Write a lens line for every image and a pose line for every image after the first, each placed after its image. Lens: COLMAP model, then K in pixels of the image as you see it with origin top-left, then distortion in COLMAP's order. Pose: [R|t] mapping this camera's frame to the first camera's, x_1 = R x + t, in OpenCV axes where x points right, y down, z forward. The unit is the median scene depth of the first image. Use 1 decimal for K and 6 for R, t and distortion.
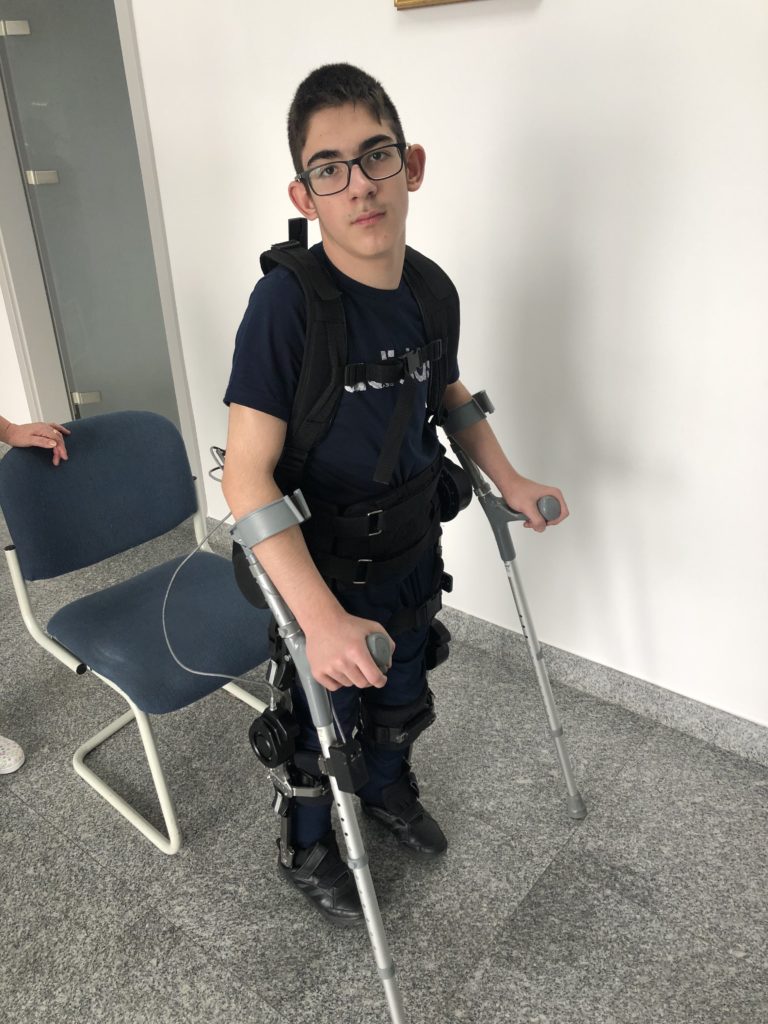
lens RADIAL K [[841.8, 0, 379.4], [0, 841.8, 511.6], [0, 0, 1]] dist [0.015370, -0.003192]
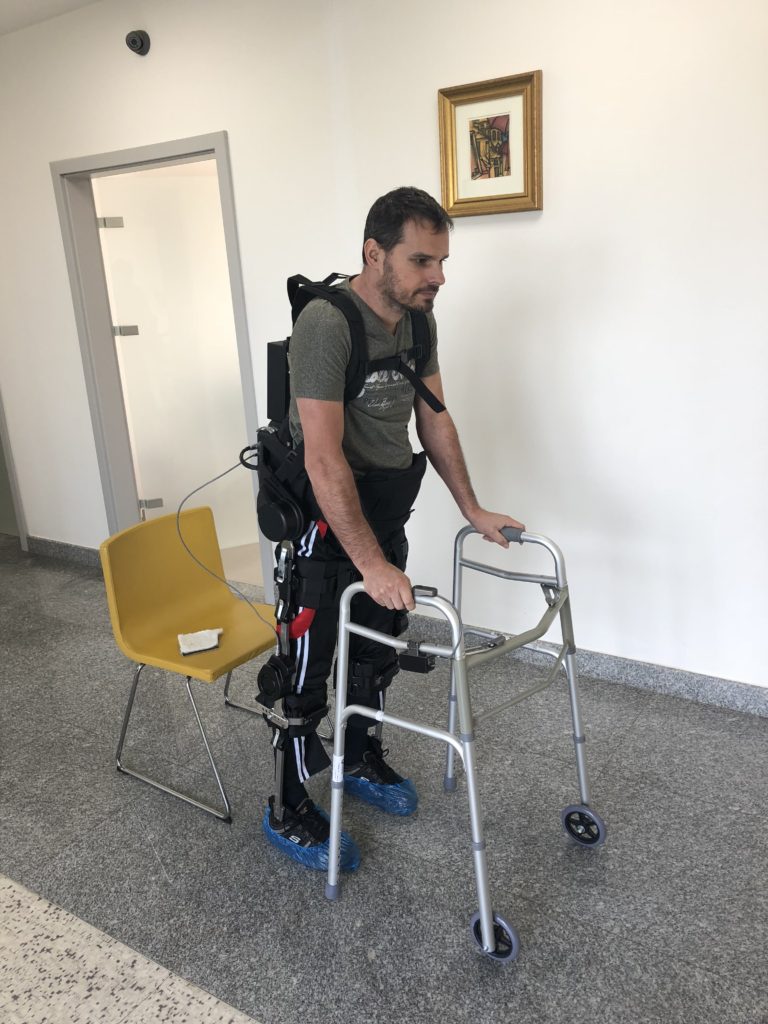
lens RADIAL K [[841.8, 0, 379.4], [0, 841.8, 511.6], [0, 0, 1]] dist [0.015370, -0.003192]
pose [[0.995183, -0.047541, 0.085736, -0.278918], [0.060658, 0.985647, -0.157547, 0.187648], [-0.077015, 0.161989, 0.983783, -0.463388]]
